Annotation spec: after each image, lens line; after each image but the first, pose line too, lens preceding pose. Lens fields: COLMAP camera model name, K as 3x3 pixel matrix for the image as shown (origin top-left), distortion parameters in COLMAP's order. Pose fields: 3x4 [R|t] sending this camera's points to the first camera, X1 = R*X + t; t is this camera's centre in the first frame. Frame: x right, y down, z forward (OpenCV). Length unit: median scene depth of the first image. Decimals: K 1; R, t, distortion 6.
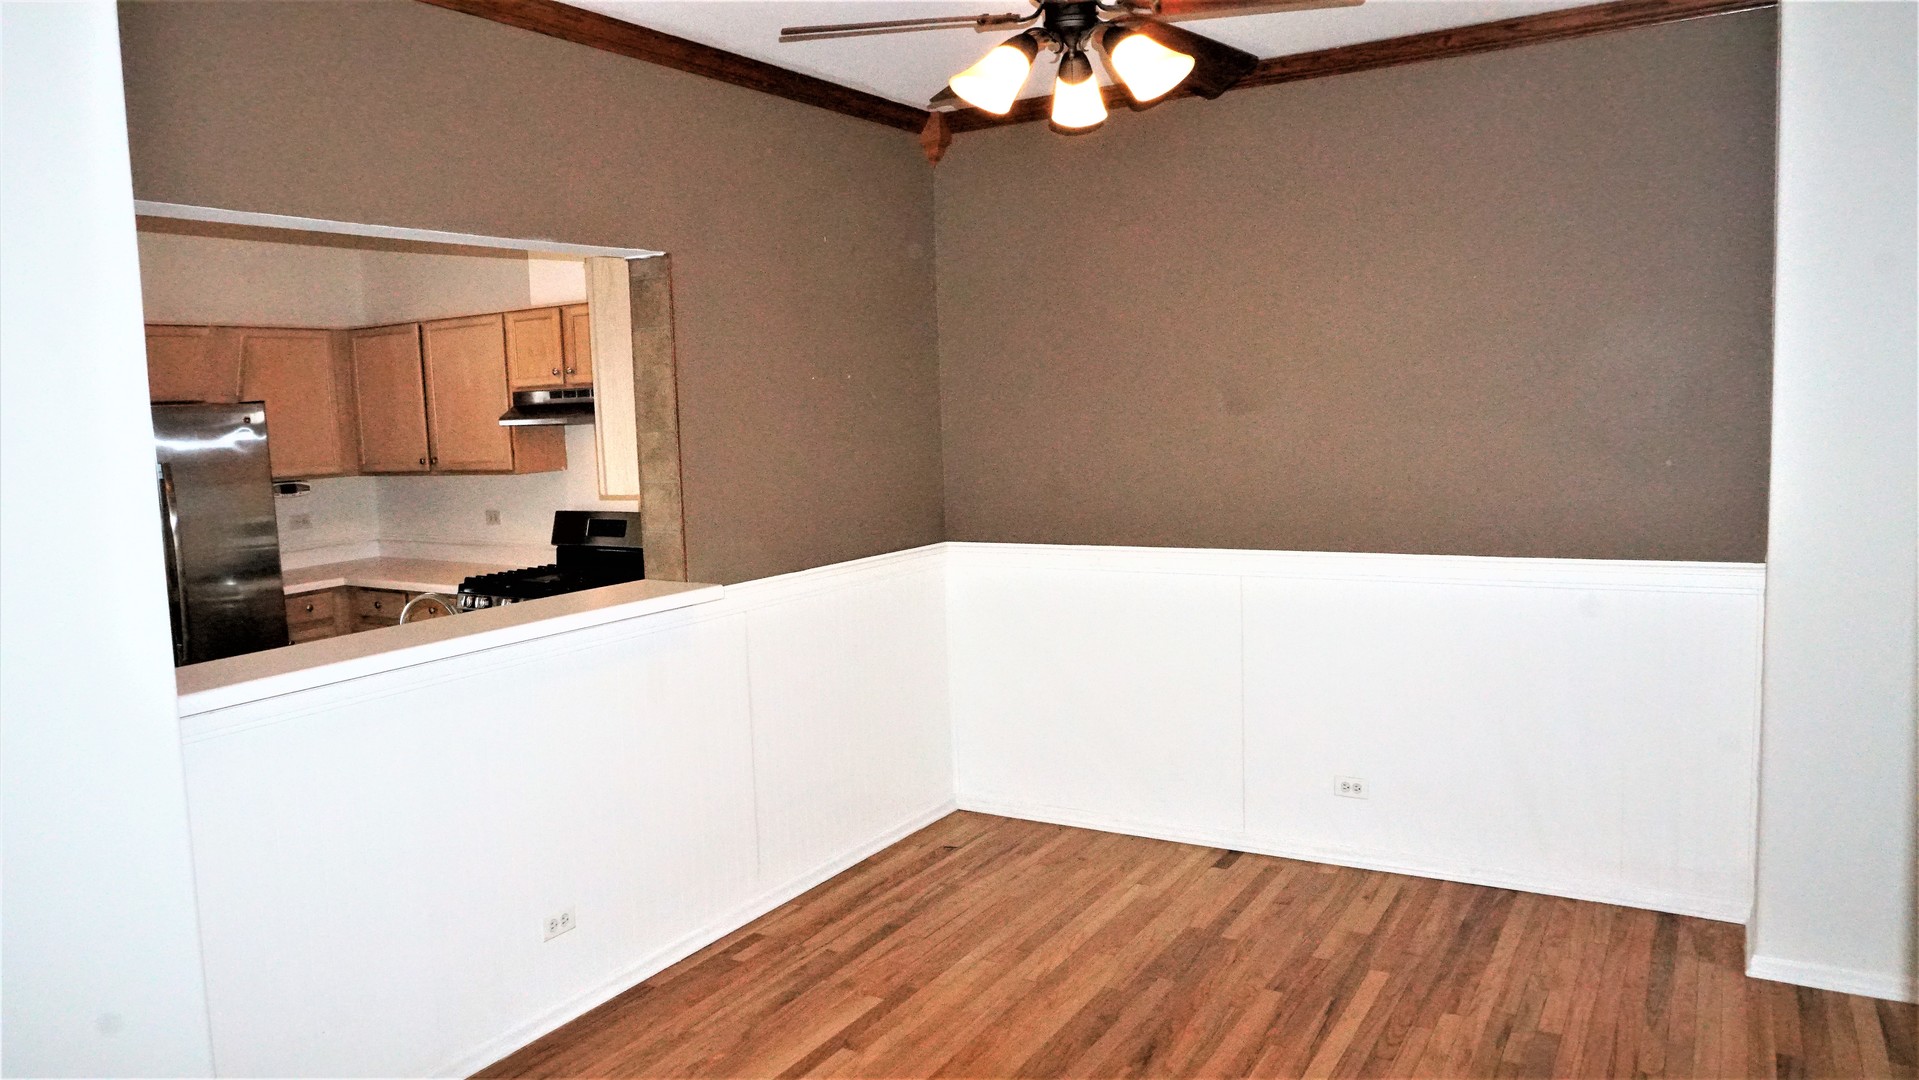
lens RADIAL K [[1255.8, 0, 959.5], [0, 1255.8, 540.0], [0, 0, 1]] dist [-0.043300, 0.040531]
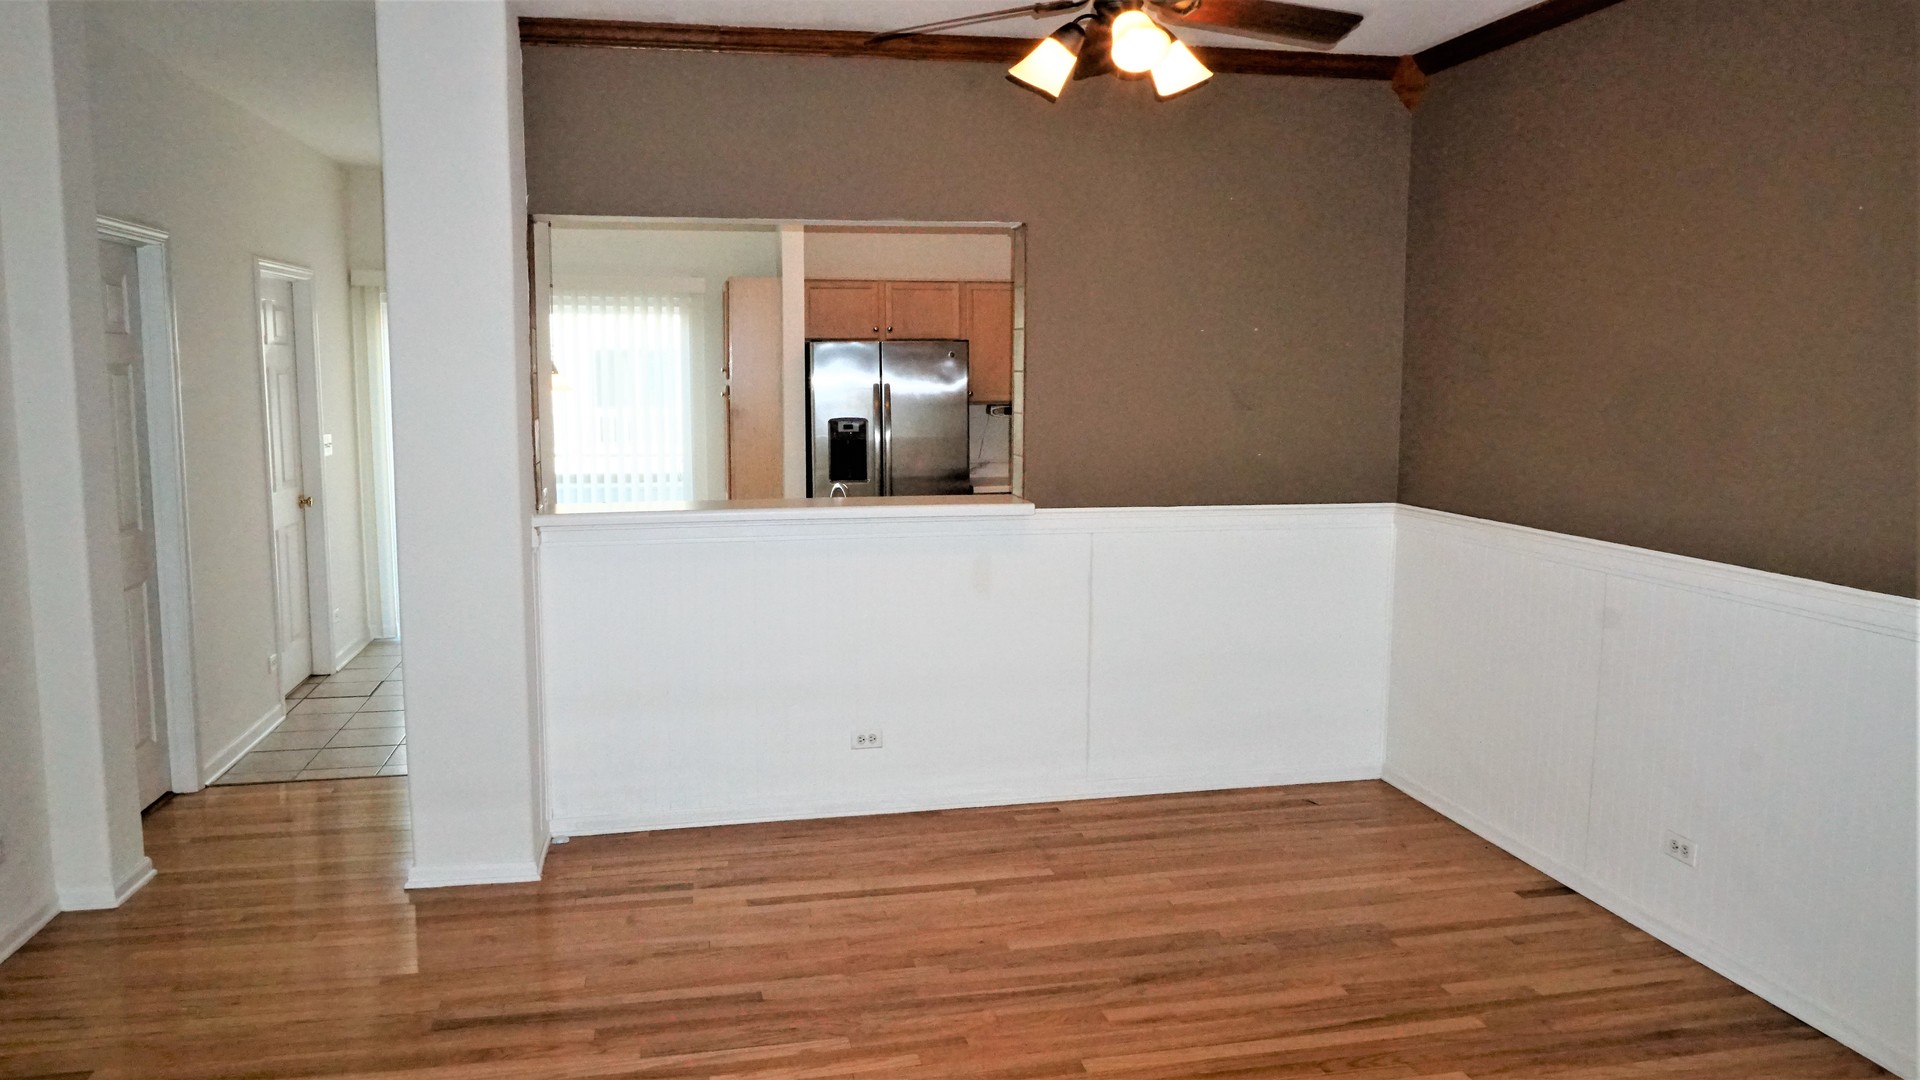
lens RADIAL K [[1256.5, 0, 960.0], [0, 1256.5, 540.0], [0, 0, 1]] dist [-0.043300, 0.040531]
pose [[0.705736, 0.131922, -0.696084, 0.576024], [-0.105262, 0.991131, 0.081118, -0.018276], [0.700612, 0.016024, 0.713363, 0.104416]]
